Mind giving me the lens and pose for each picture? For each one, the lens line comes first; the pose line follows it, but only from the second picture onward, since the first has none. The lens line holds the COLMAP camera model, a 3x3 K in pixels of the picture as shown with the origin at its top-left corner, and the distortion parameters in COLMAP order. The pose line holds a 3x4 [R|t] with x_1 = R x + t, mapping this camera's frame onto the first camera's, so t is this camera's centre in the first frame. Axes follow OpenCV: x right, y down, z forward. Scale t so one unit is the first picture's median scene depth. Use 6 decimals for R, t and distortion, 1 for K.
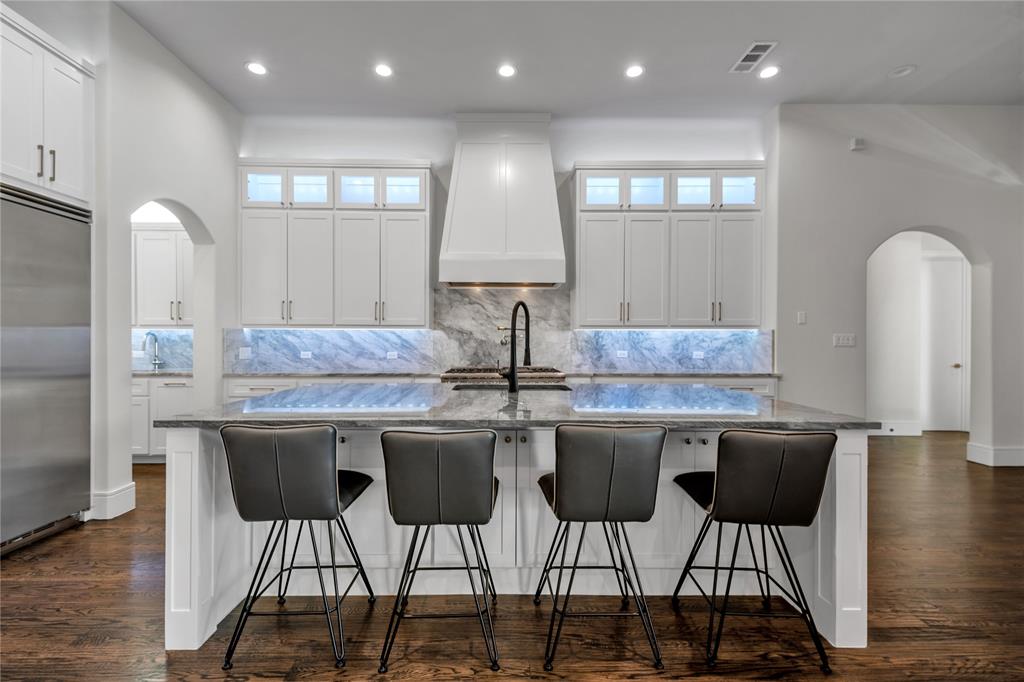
lens RADIAL K [[438.2, 0, 508.0], [0, 438.2, 342.3], [0, 0, 1]] dist [0.013412, -0.002058]
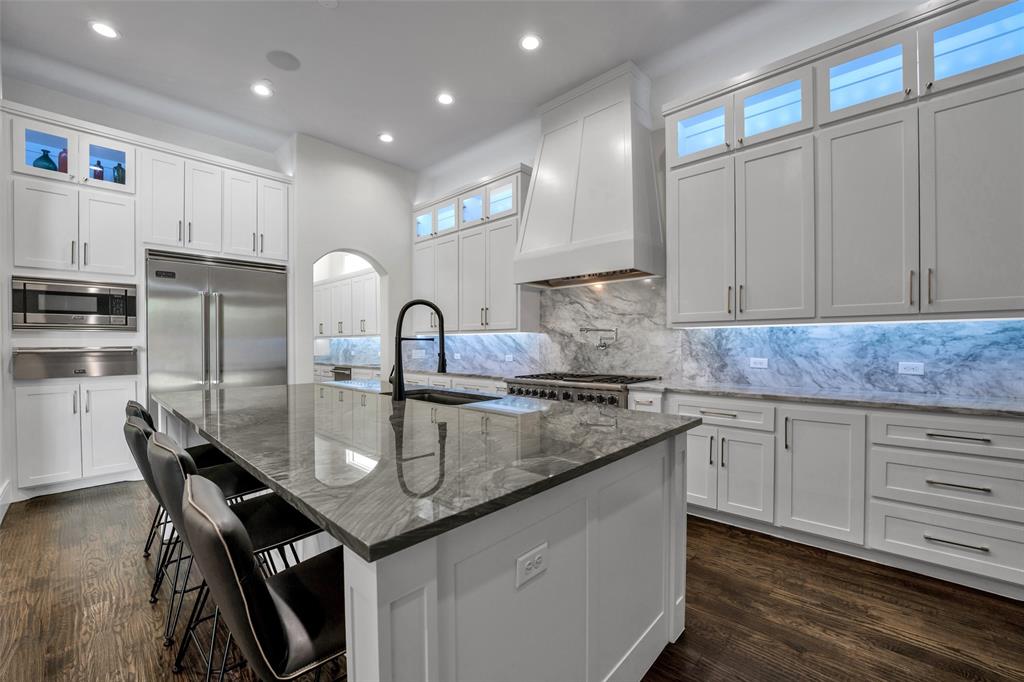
lens RADIAL K [[418.8, 0, 511.4], [0, 418.8, 345.1], [0, 0, 1]] dist [-0.022688, -0.000286]
pose [[0.720358, -0.002592, -0.693598, 0.431597], [0.001762, 0.999997, -0.001907, 0.000541], [0.693601, 0.000152, 0.720360, 0.283980]]
